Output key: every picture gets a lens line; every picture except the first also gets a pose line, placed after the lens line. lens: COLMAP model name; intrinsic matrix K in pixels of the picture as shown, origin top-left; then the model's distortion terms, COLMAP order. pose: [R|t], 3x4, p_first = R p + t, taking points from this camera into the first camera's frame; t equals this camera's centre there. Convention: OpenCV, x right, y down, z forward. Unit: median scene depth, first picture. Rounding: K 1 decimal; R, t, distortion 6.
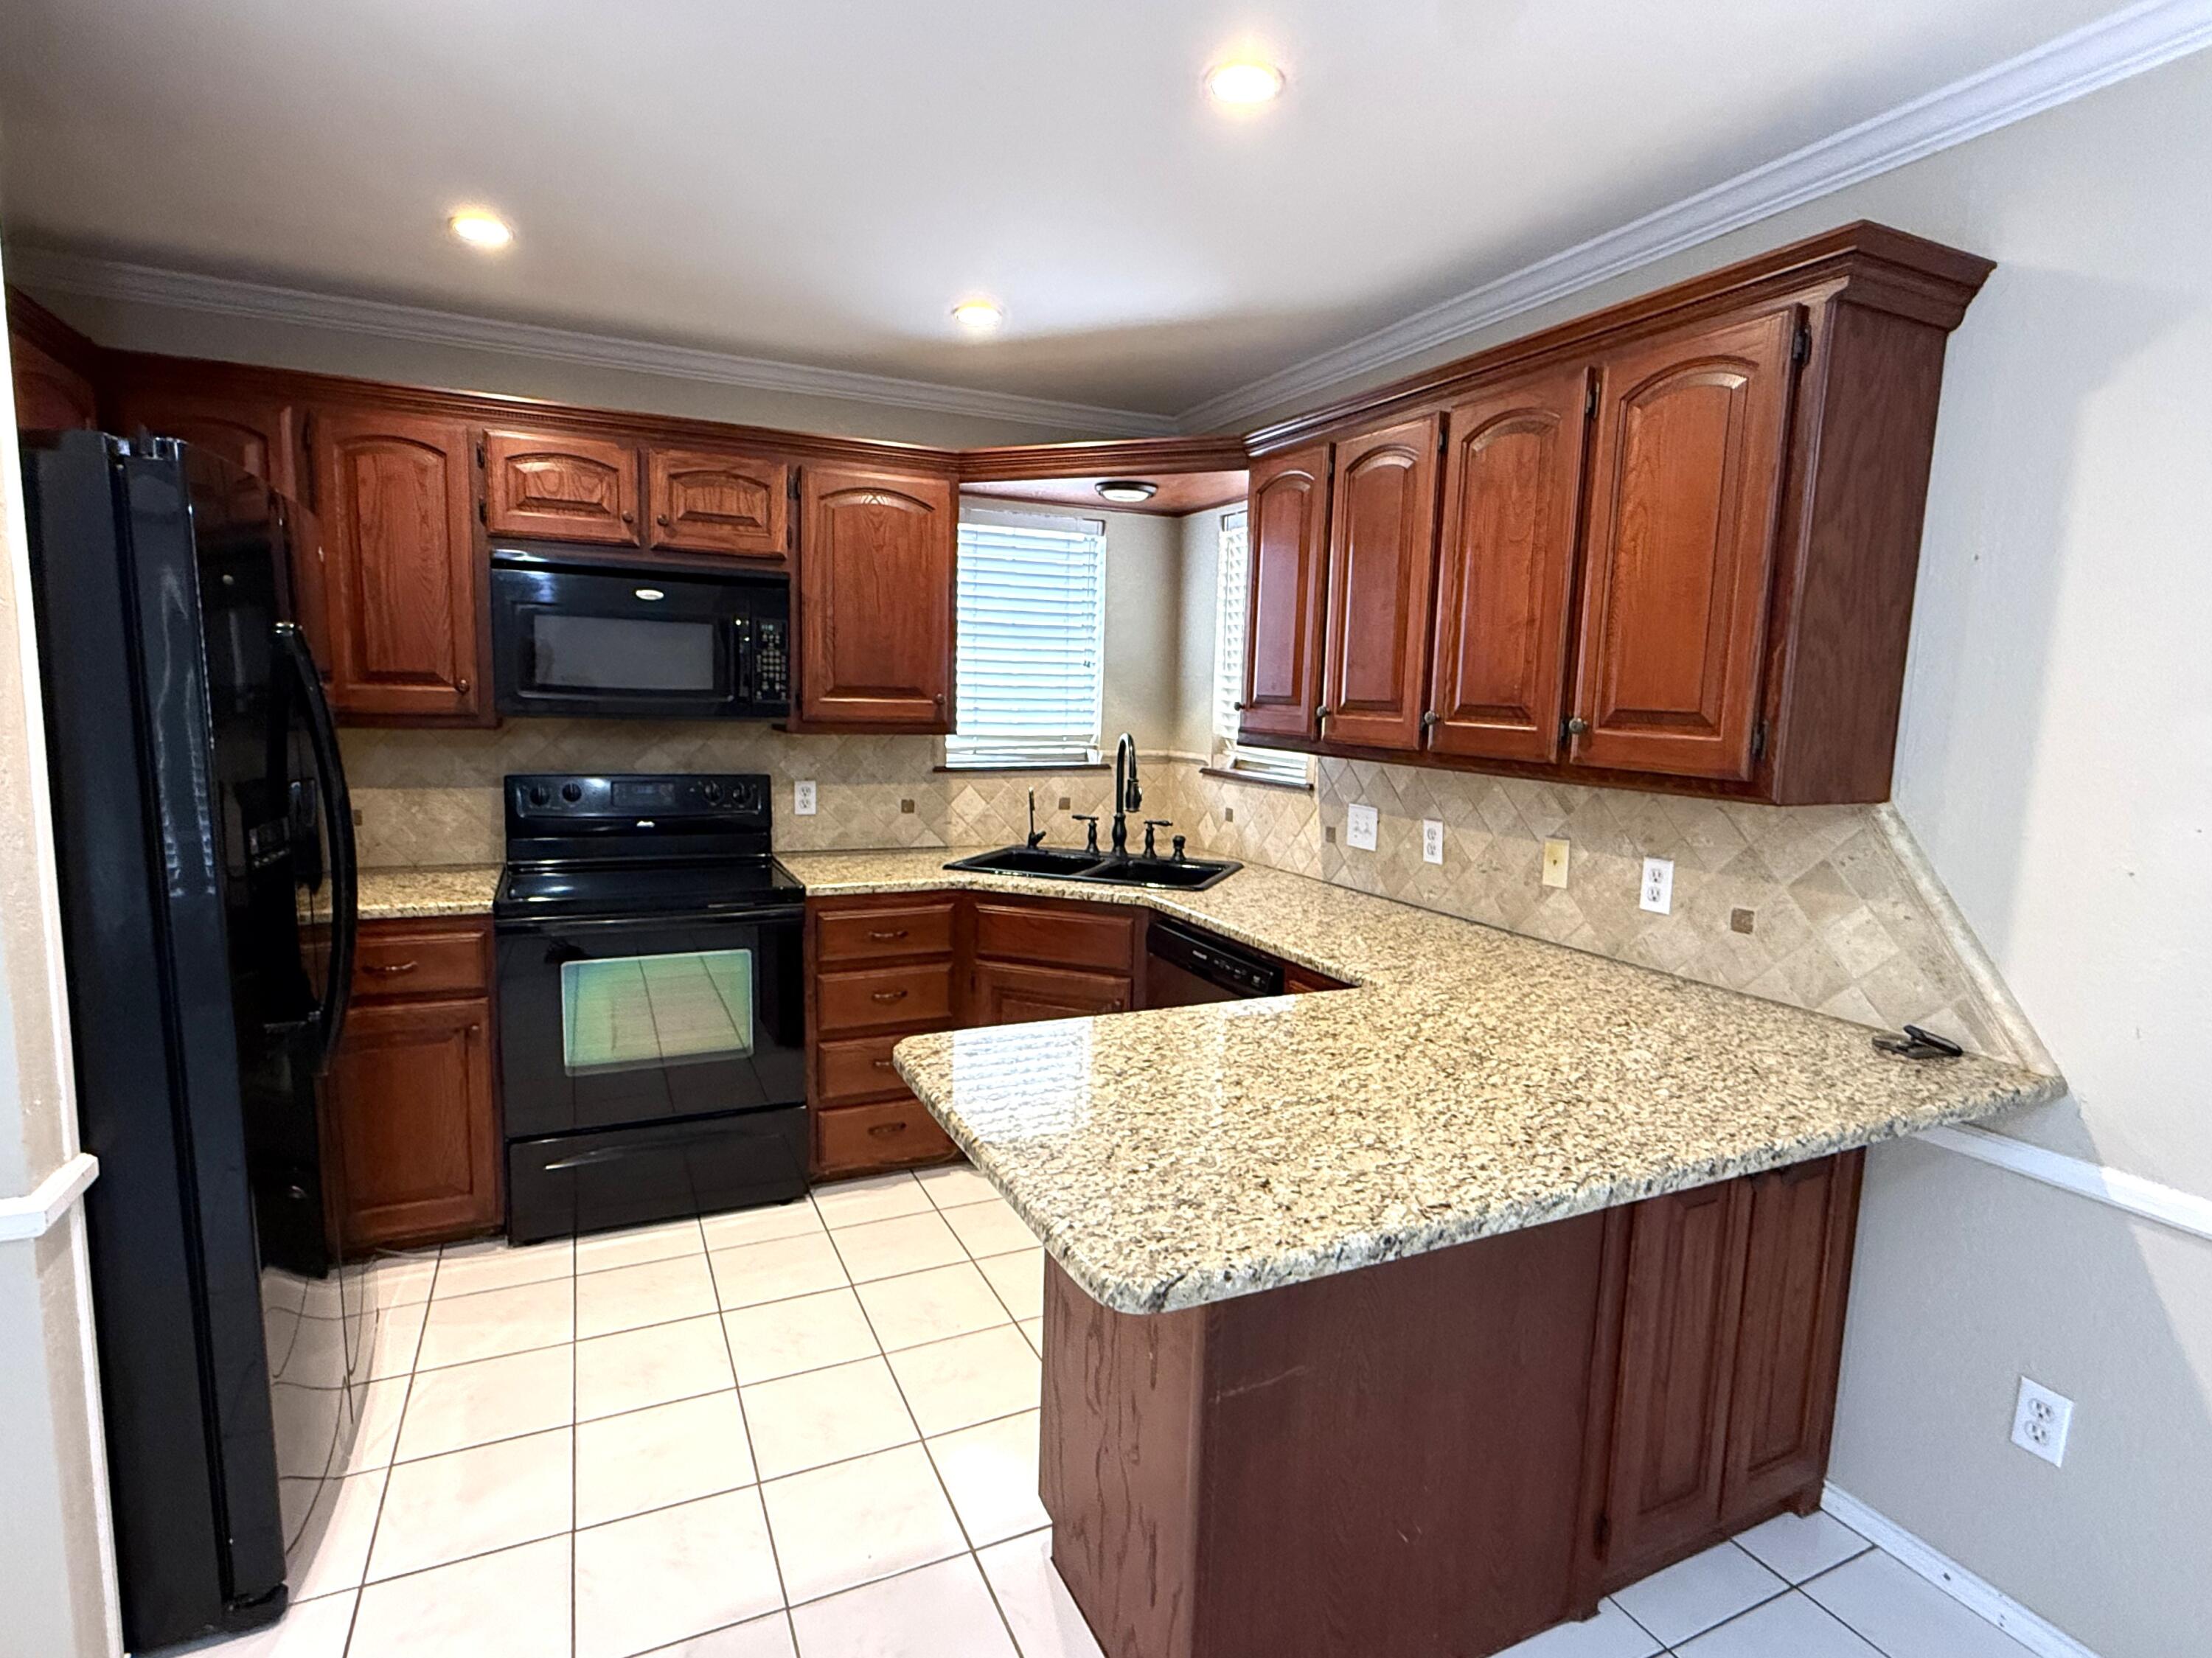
lens RADIAL K [[1104.0, 0, 1110.1], [0, 1104.0, 838.3], [0, 0, 1]] dist [-0.001835, 0.003253]
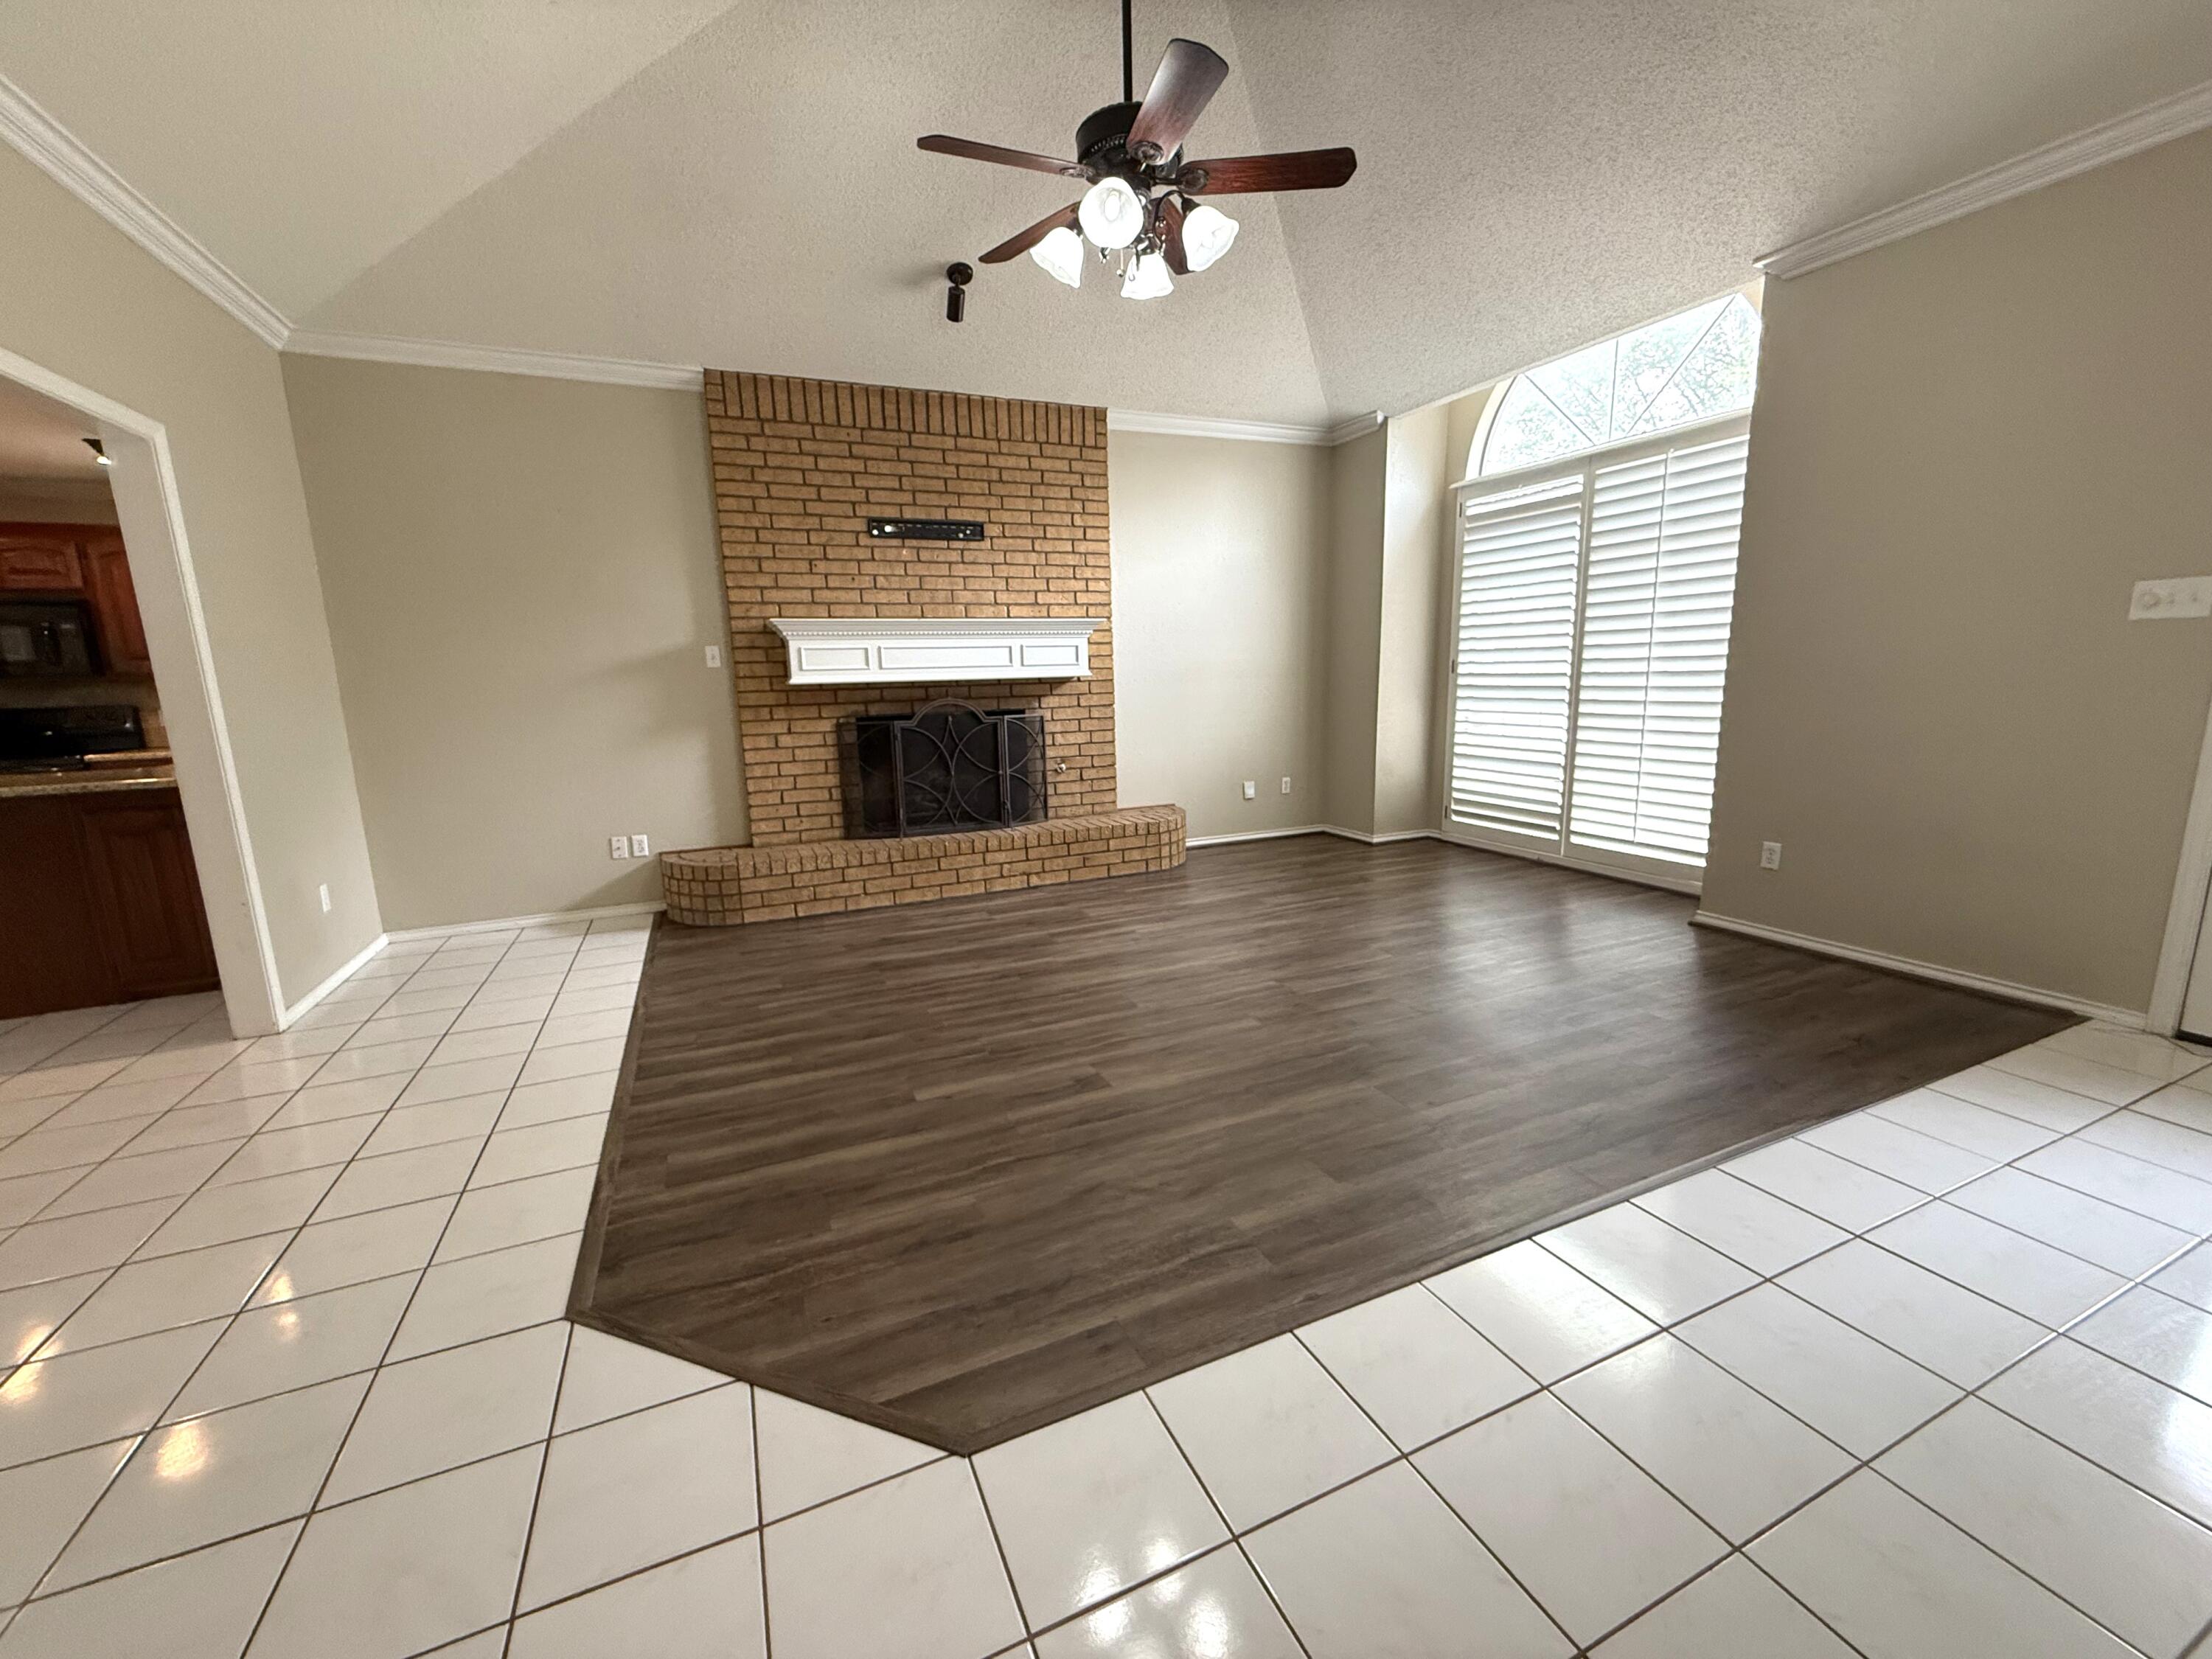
lens RADIAL K [[879.7, 0, 1098.3], [0, 879.7, 834.4], [0, 0, 1]] dist [-0.004933, 0.000285]
pose [[0.998644, -0.040432, -0.032807, 1.587710], [0.042148, 0.997681, 0.053434, 0.171020], [0.030571, -0.054745, 0.998032, -0.509130]]
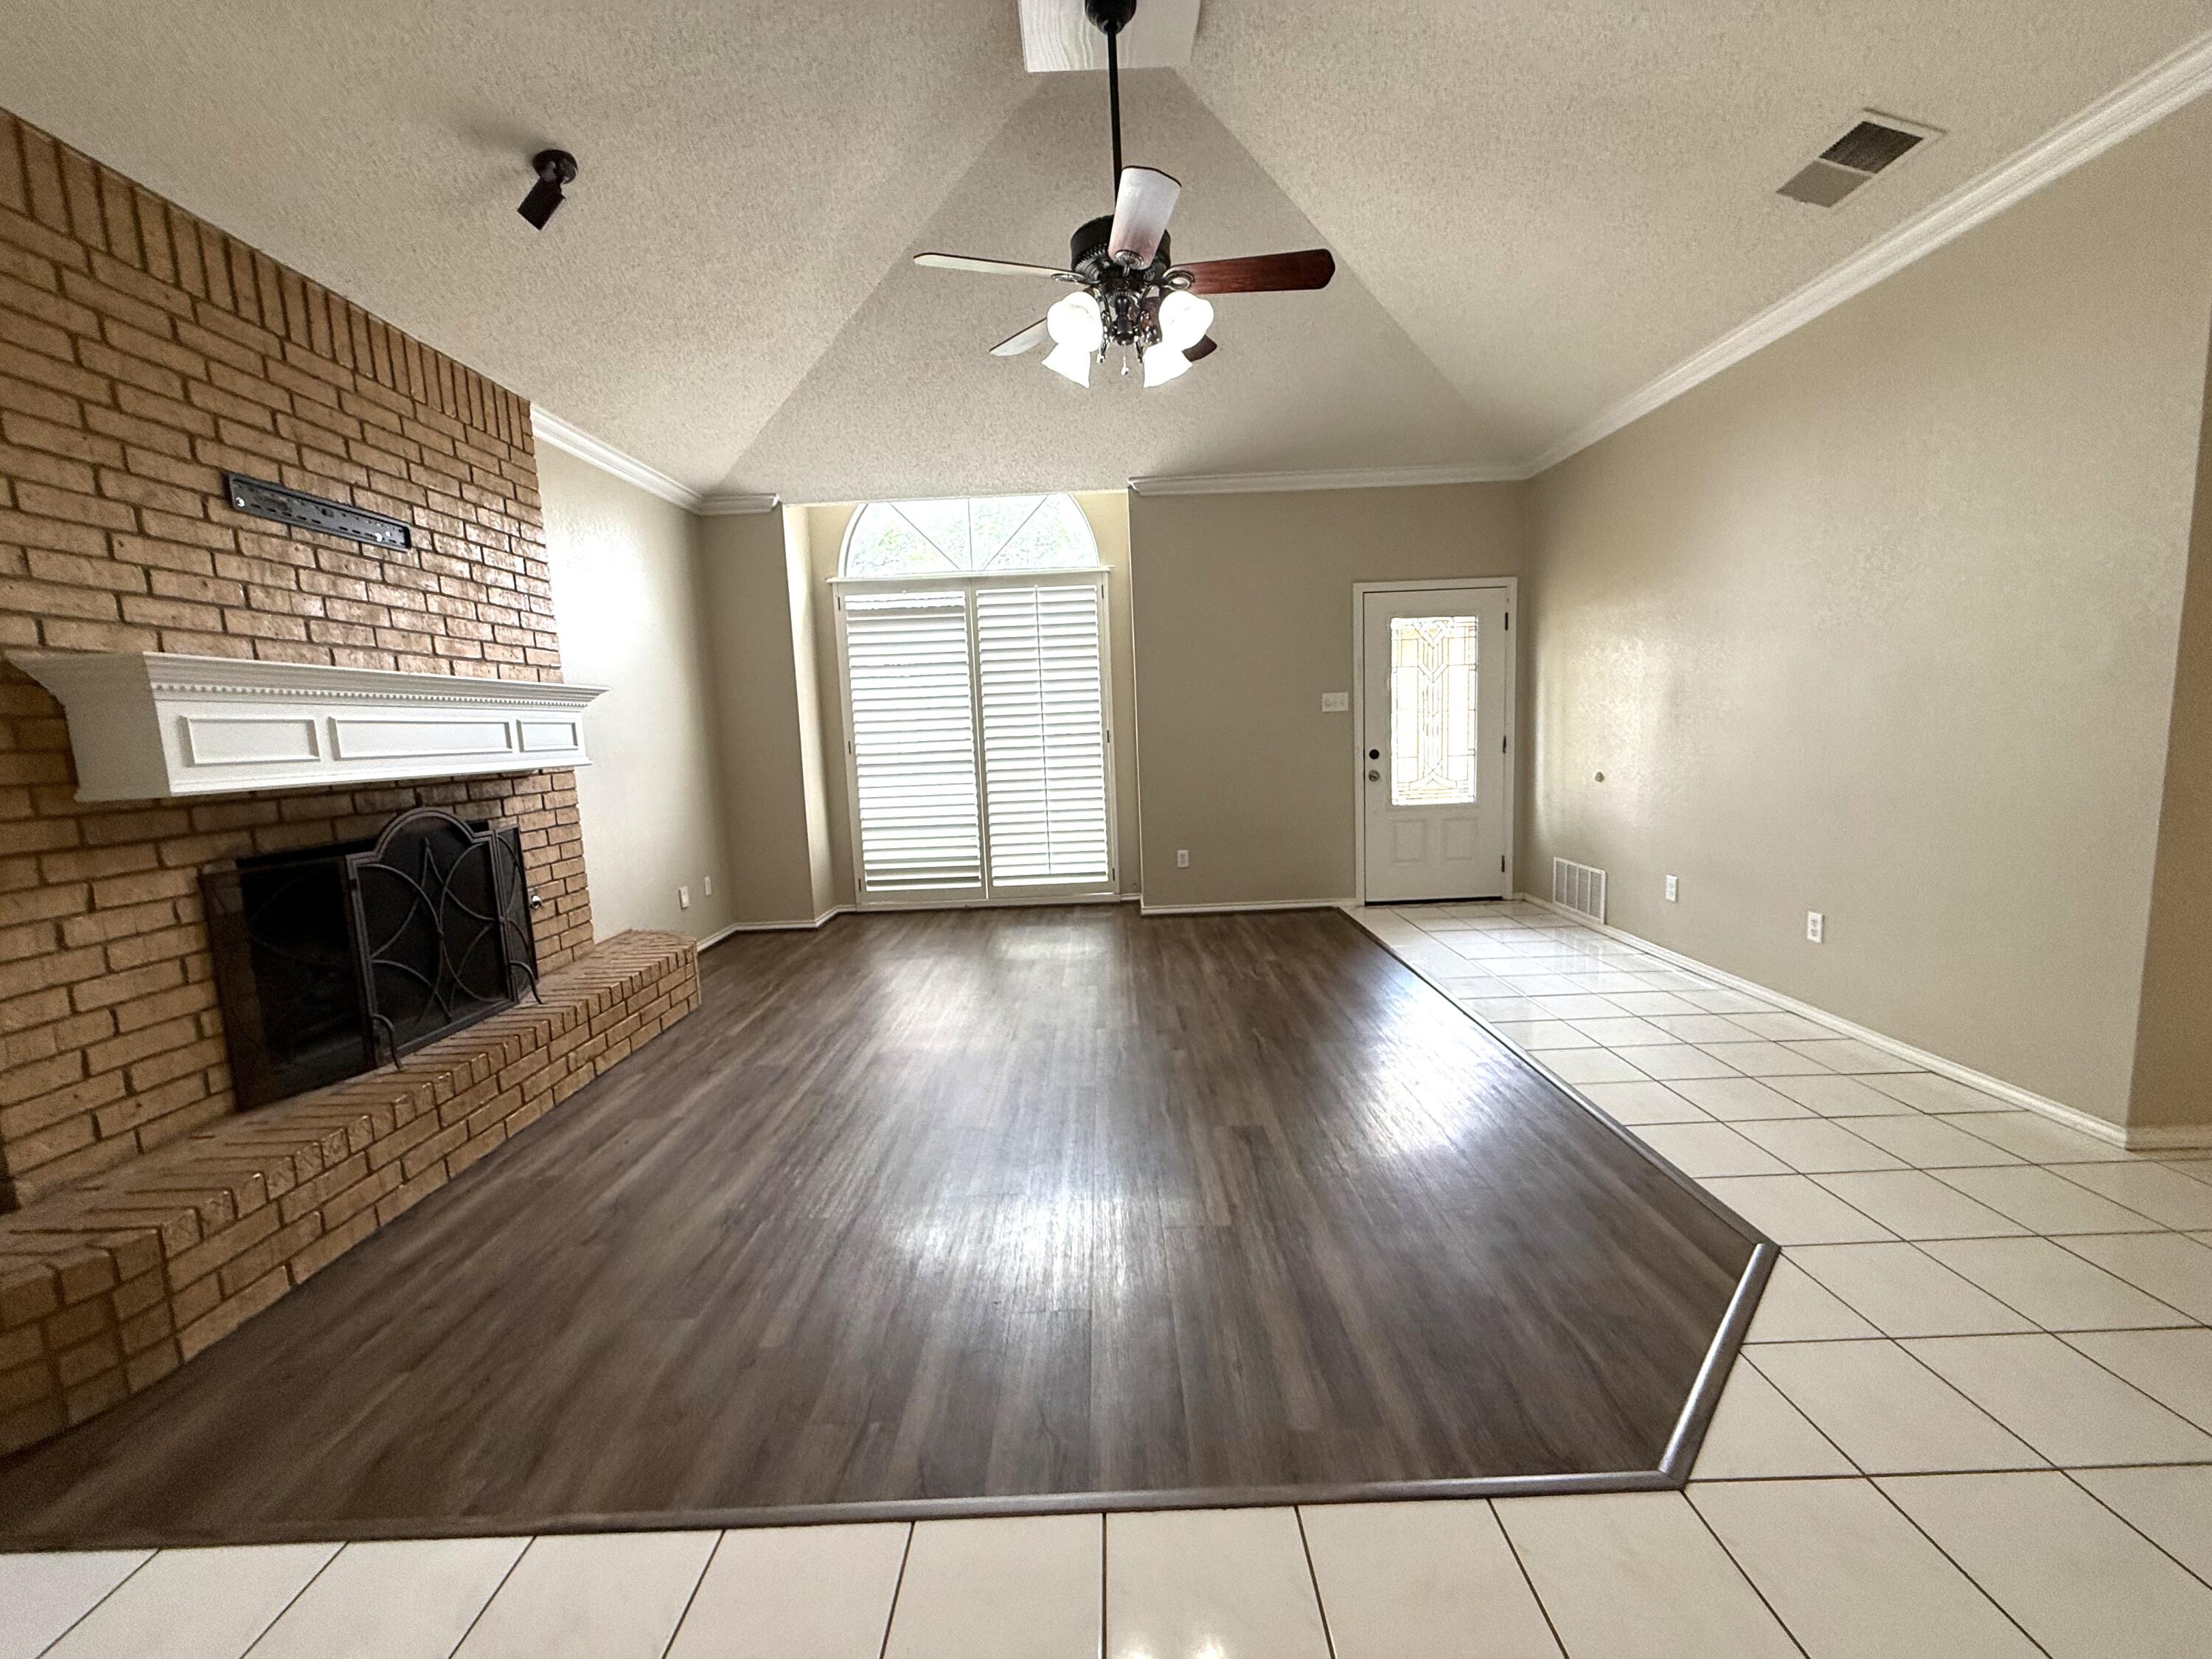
lens RADIAL K [[879.7, 0, 1099.7], [0, 879.7, 833.4], [0, 0, 1]] dist [-0.004933, 0.000285]
pose [[0.428376, -0.147170, 0.891535, 0.745498], [0.167239, 0.982514, 0.081831, 0.068982], [-0.887989, 0.114045, 0.445499, 0.036879]]
